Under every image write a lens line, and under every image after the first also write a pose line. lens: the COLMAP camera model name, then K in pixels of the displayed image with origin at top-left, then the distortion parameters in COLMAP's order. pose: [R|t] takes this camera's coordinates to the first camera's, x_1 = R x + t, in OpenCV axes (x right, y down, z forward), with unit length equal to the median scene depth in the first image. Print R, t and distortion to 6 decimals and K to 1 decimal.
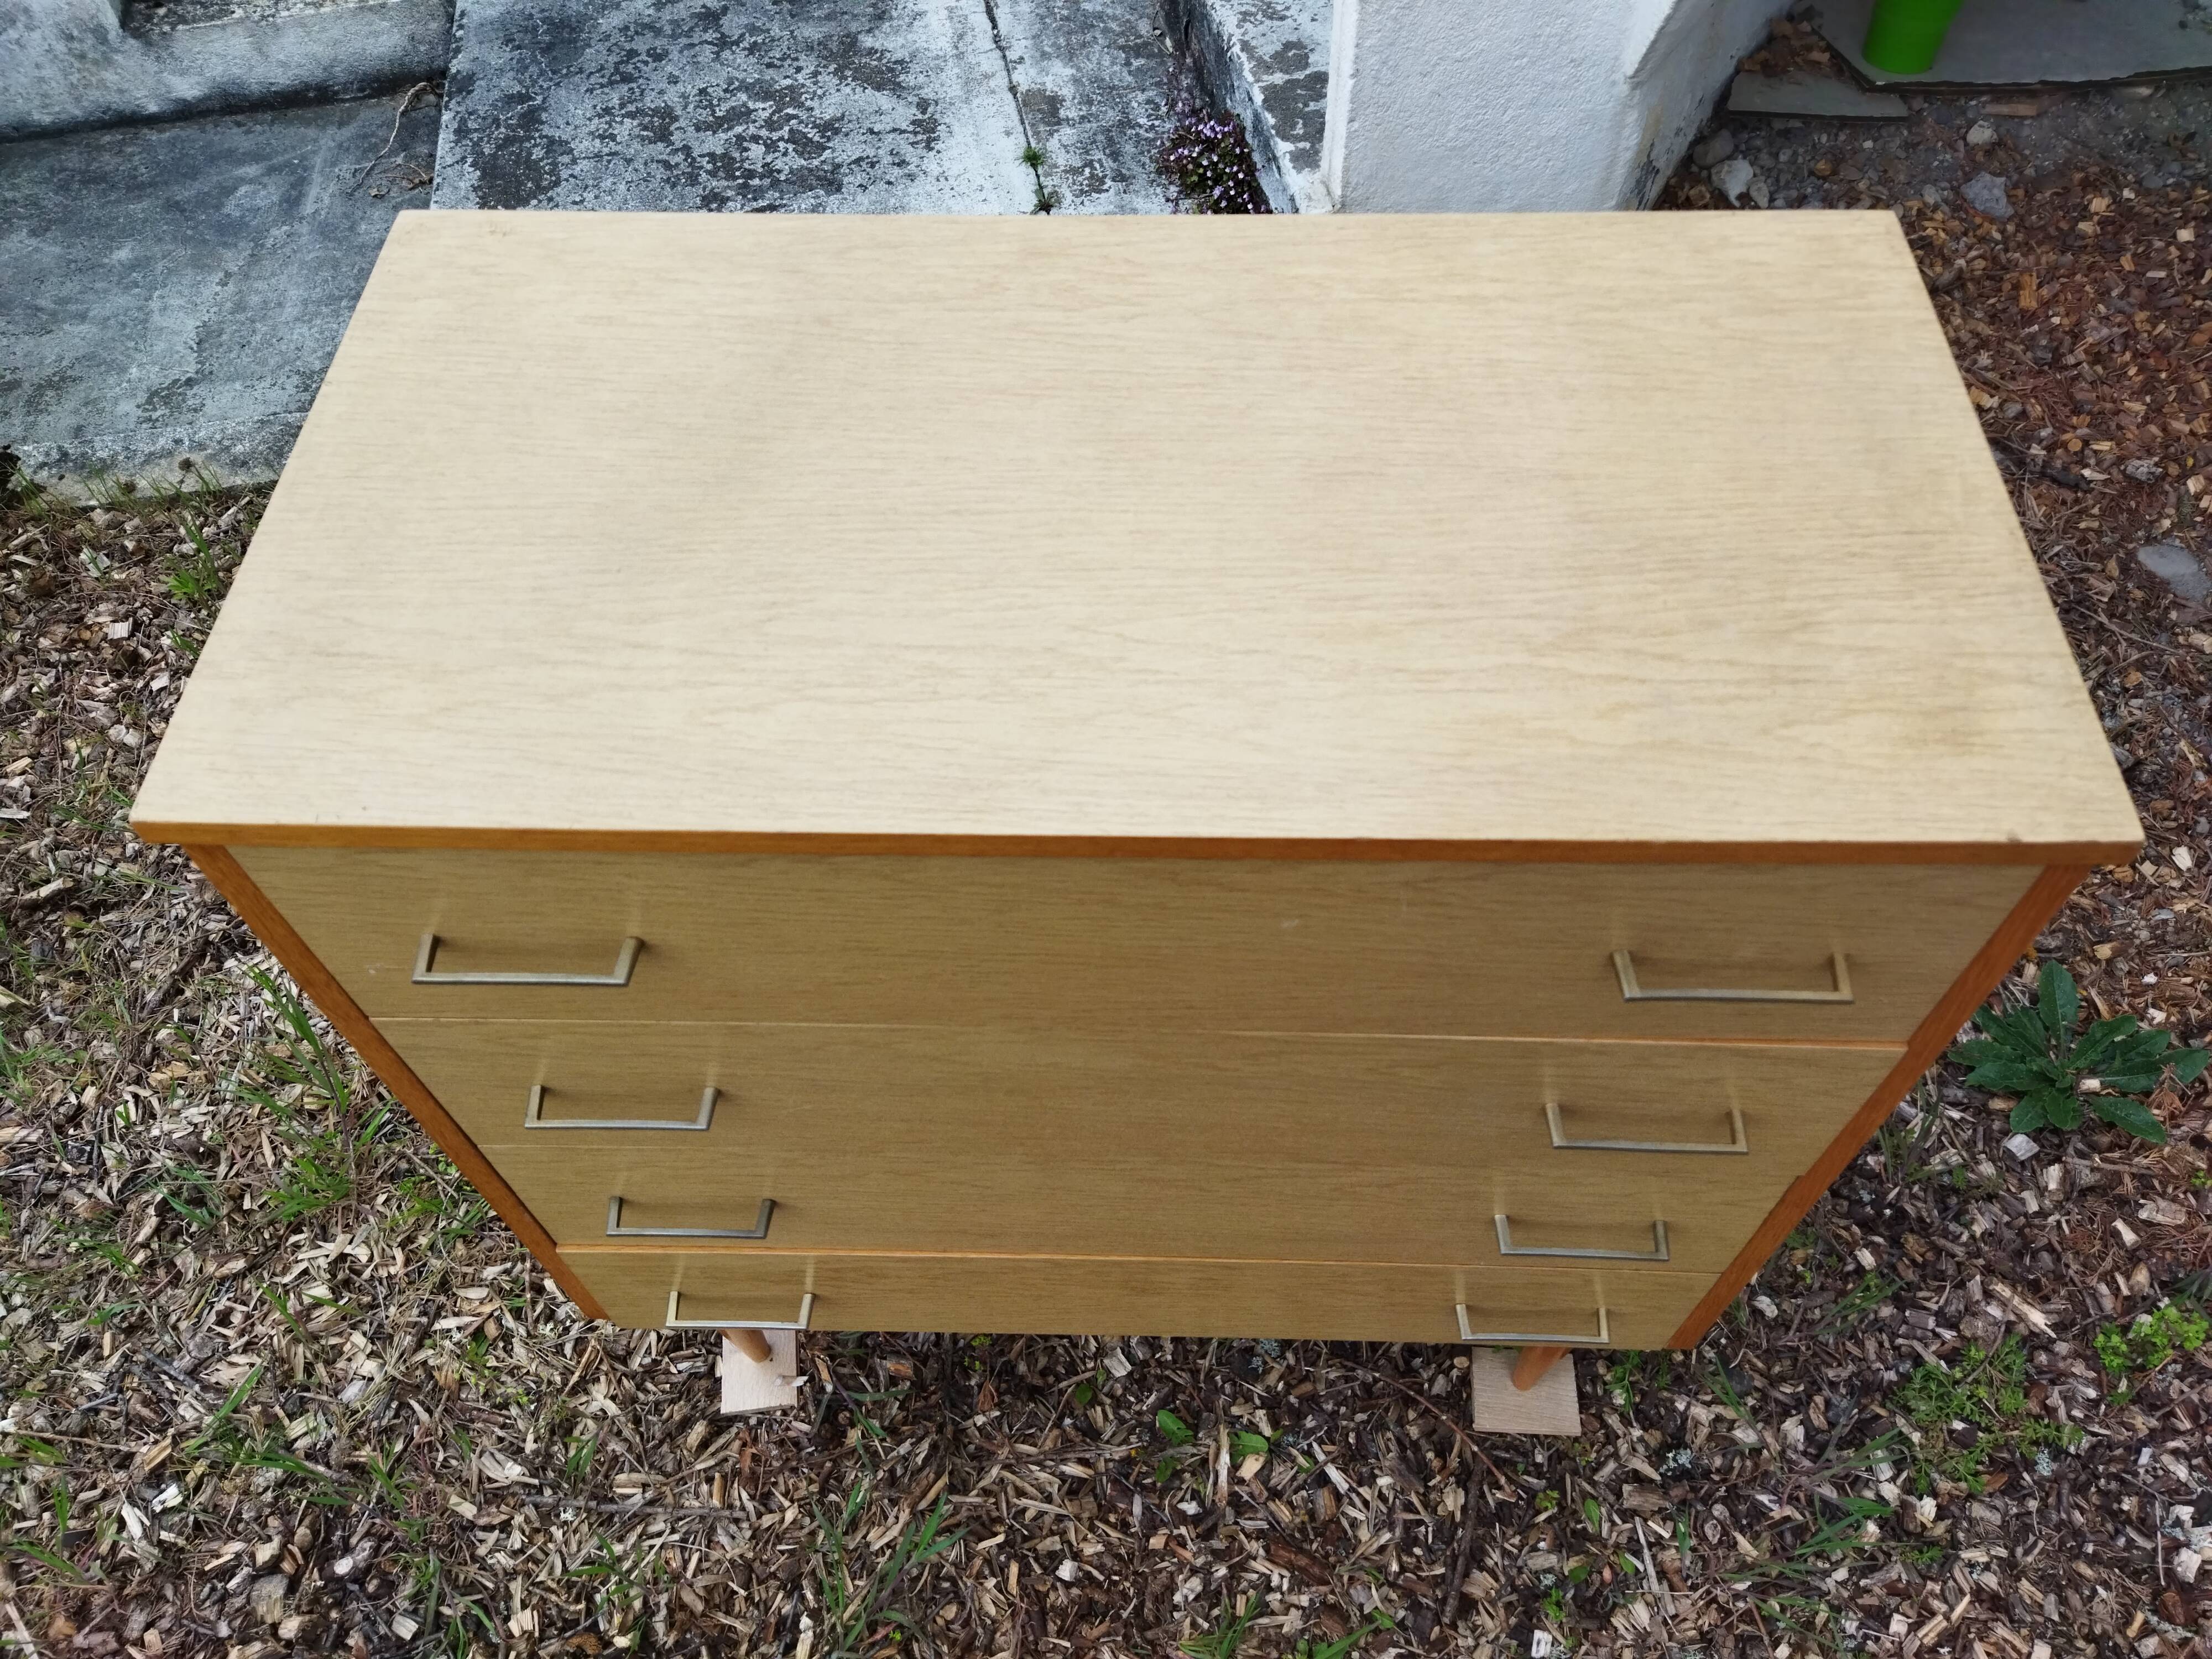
lens RADIAL K [[1602.6, 0, 1113.0], [0, 1602.6, 823.7], [0, 0, 1]] dist [0.065270, -0.087690]
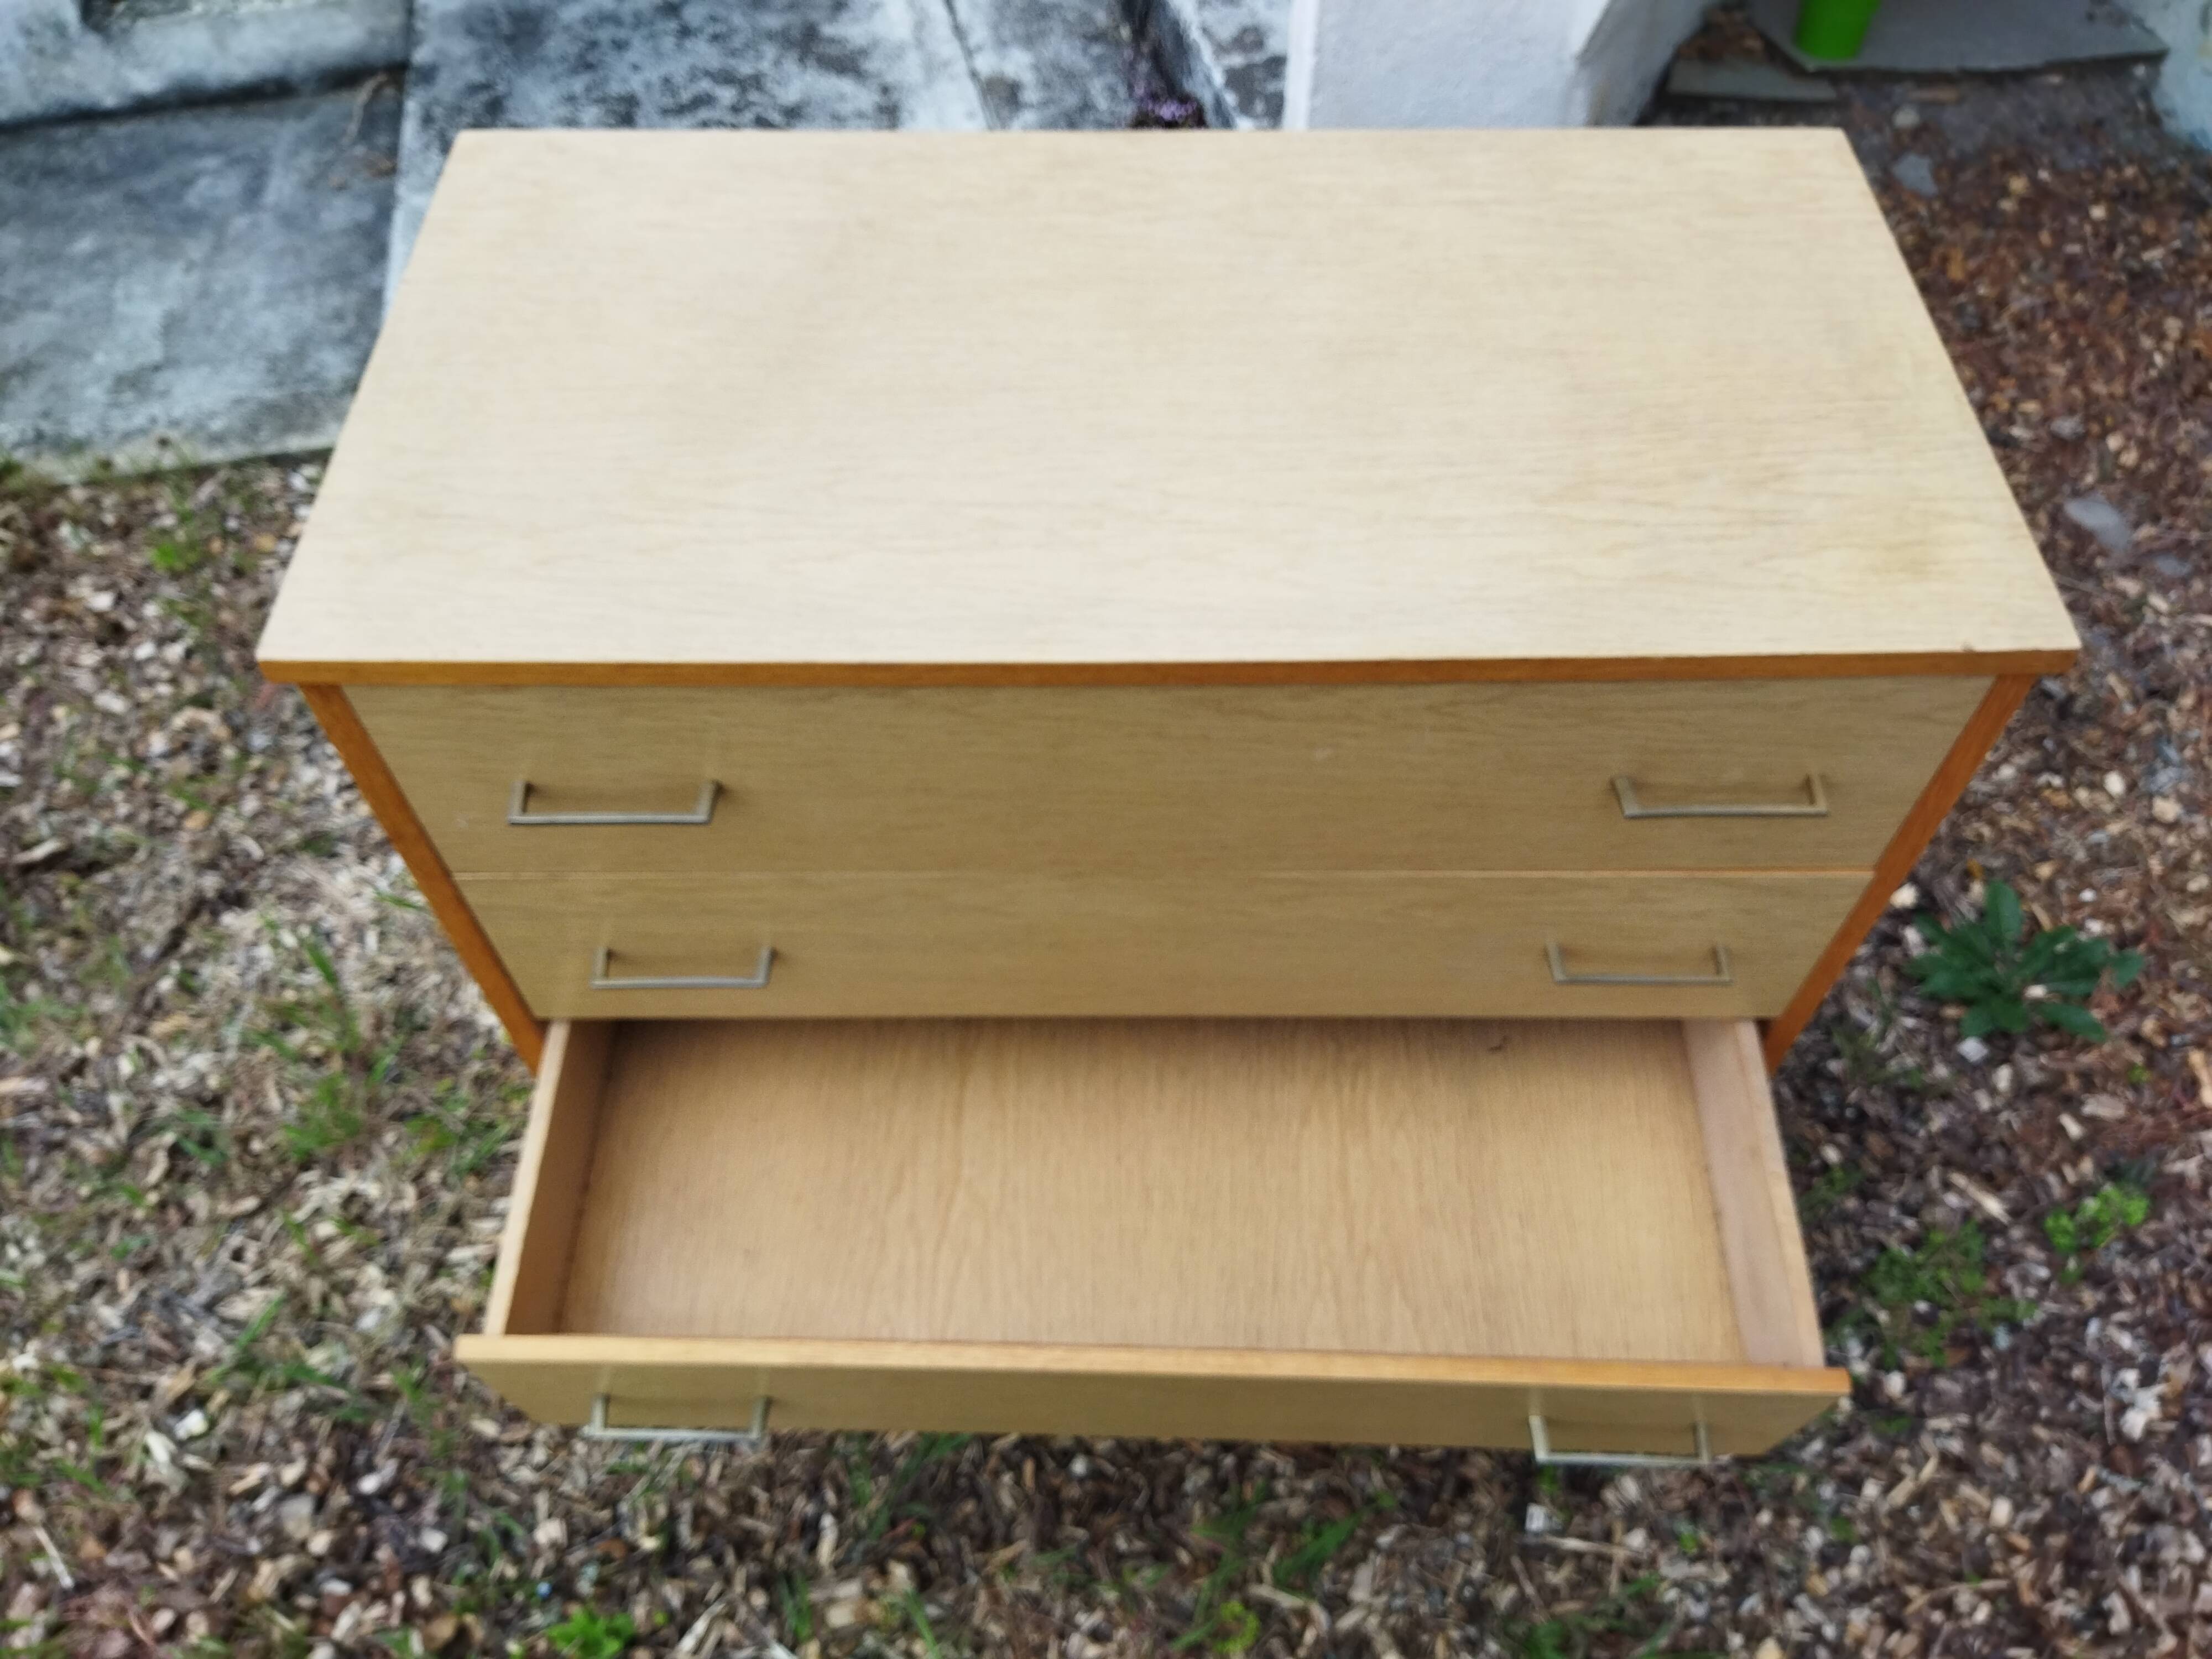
lens RADIAL K [[1637.7, 0, 1106.0], [0, 1637.7, 829.5], [0, 0, 1]] dist [0.069940, -0.130236]
pose [[0.999233, -0.015769, 0.035846, -0.042243], [0.016391, 0.999719, -0.017118, 0.071142], [-0.035566, 0.017692, 0.999211, -0.059555]]
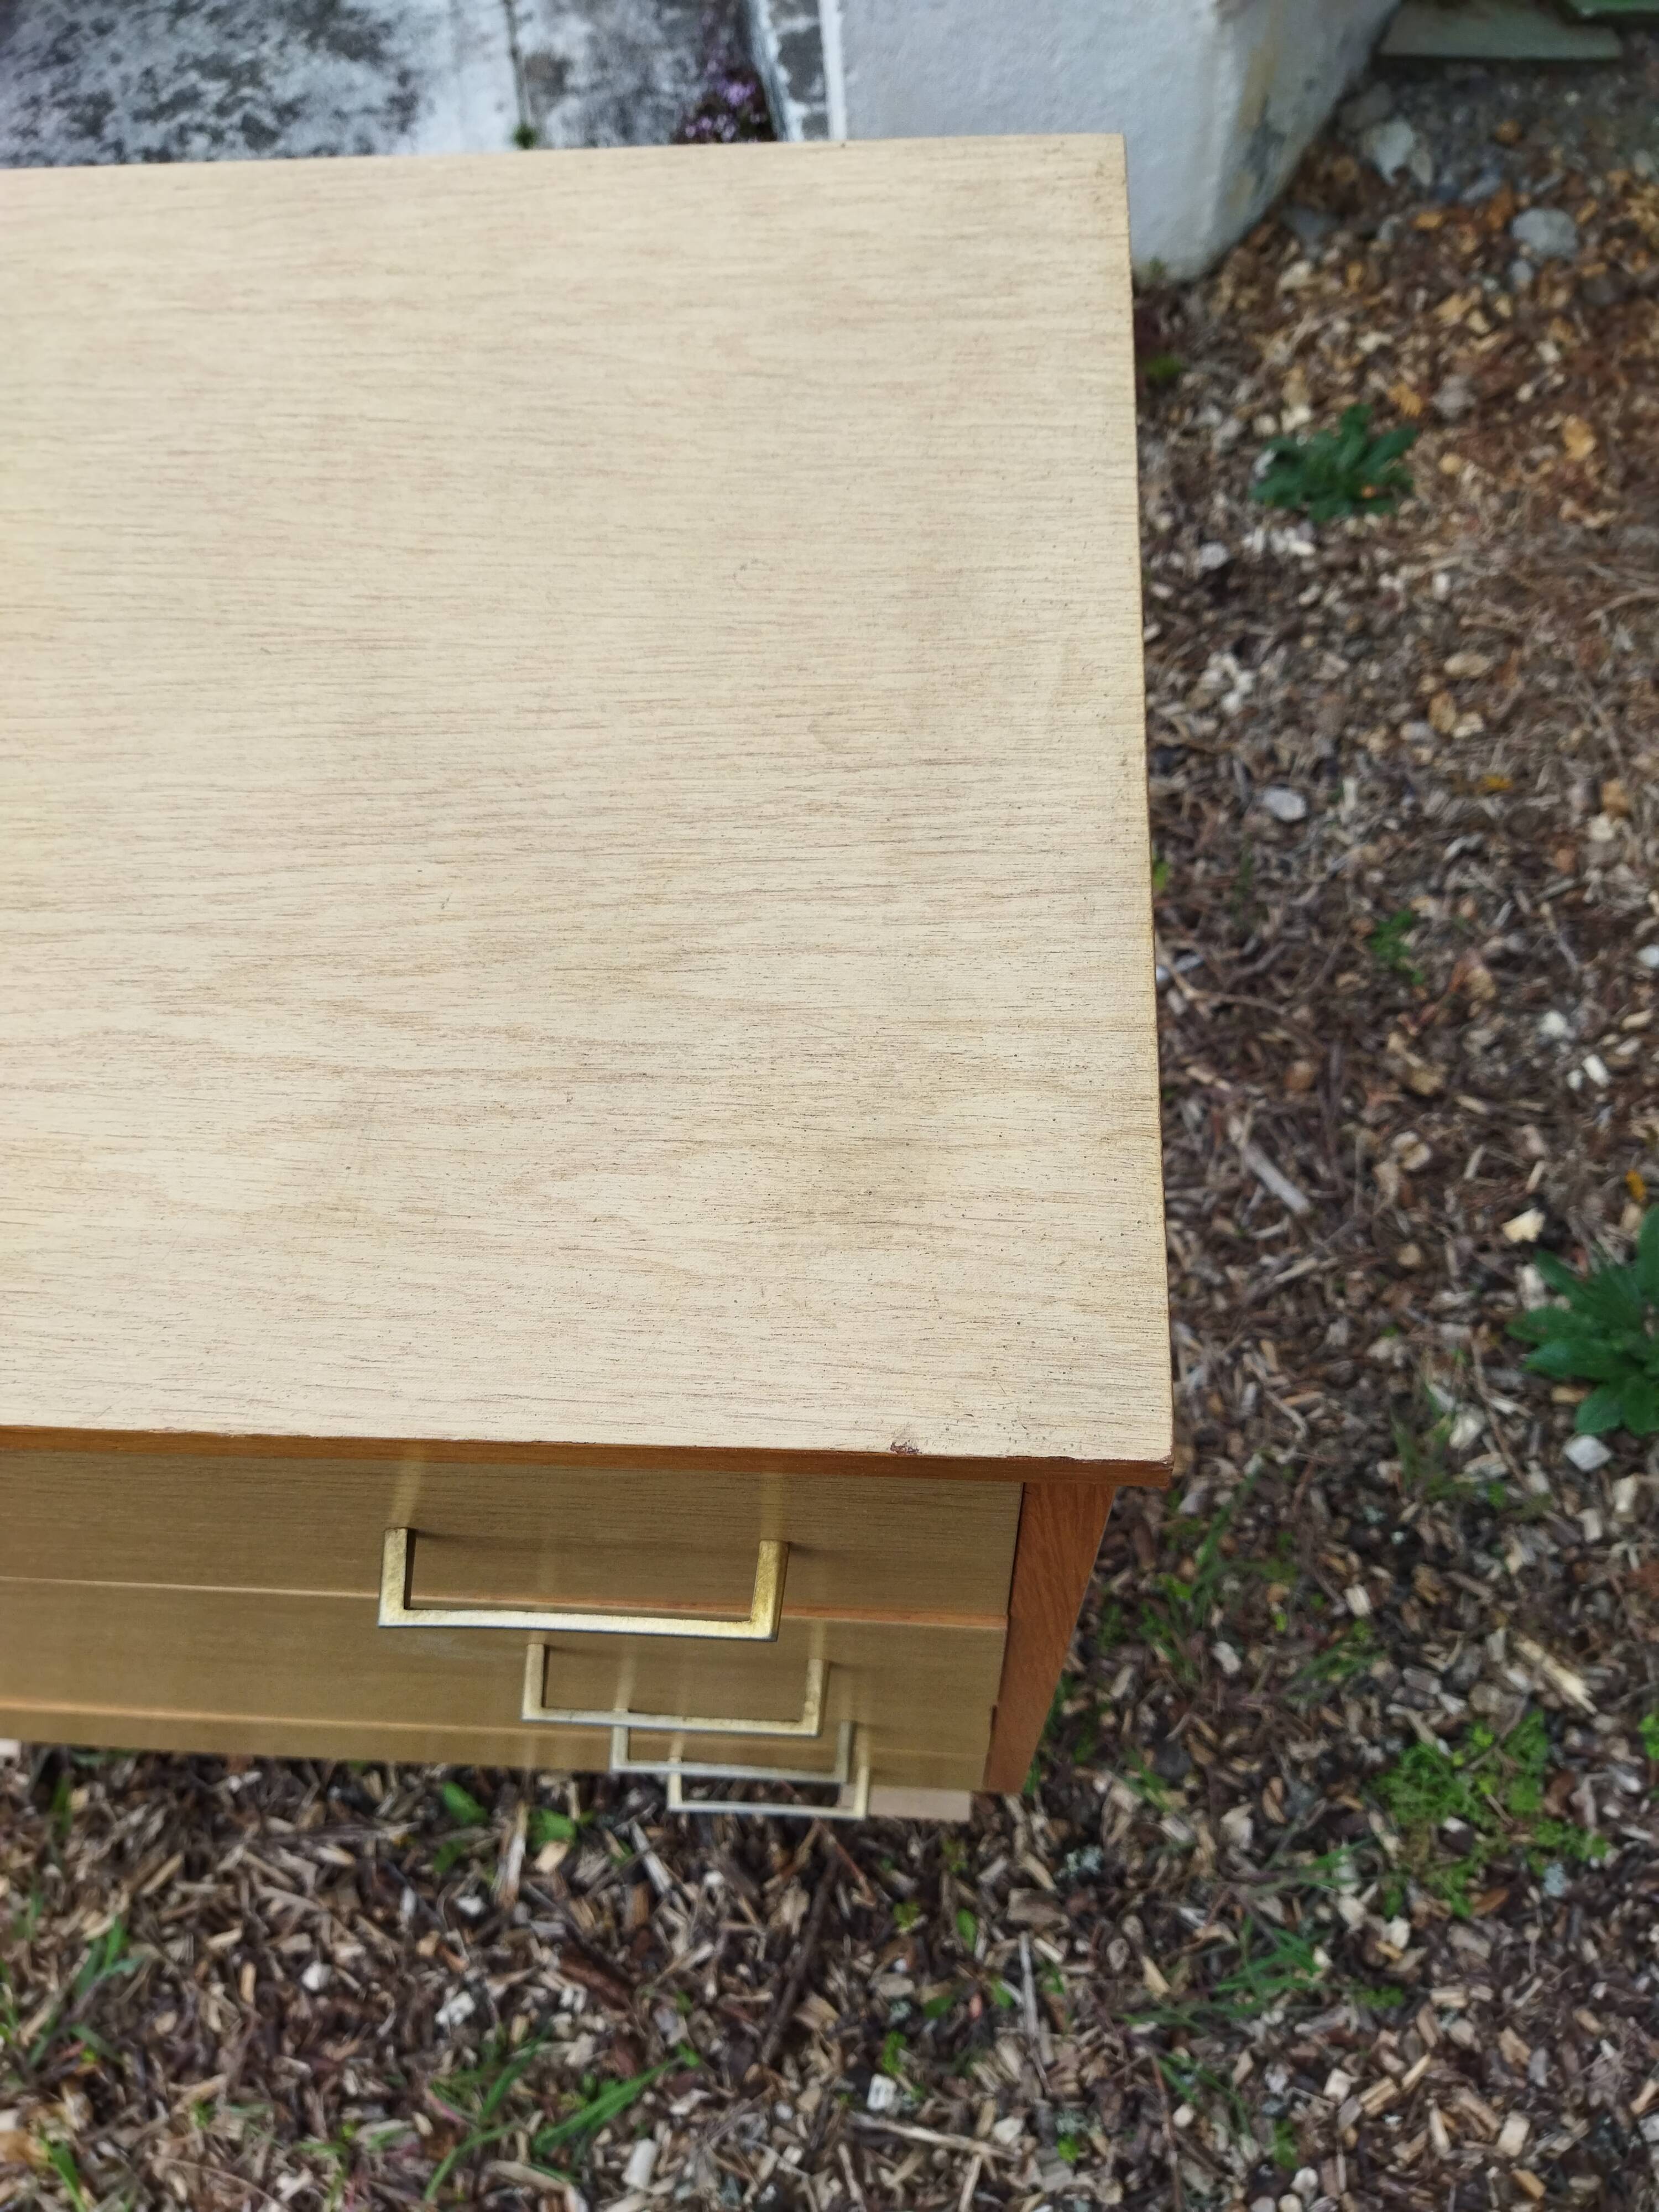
lens RADIAL K [[1600.9, 0, 869.5], [0, 1600.9, 1094.4], [0, 0, 1]] dist [0.068970, -0.112279]
pose [[0.998736, 0.003388, -0.050152, 0.279819], [0.003171, 0.991493, 0.130119, -0.078775], [0.050167, -0.130113, 0.990229, 0.262439]]
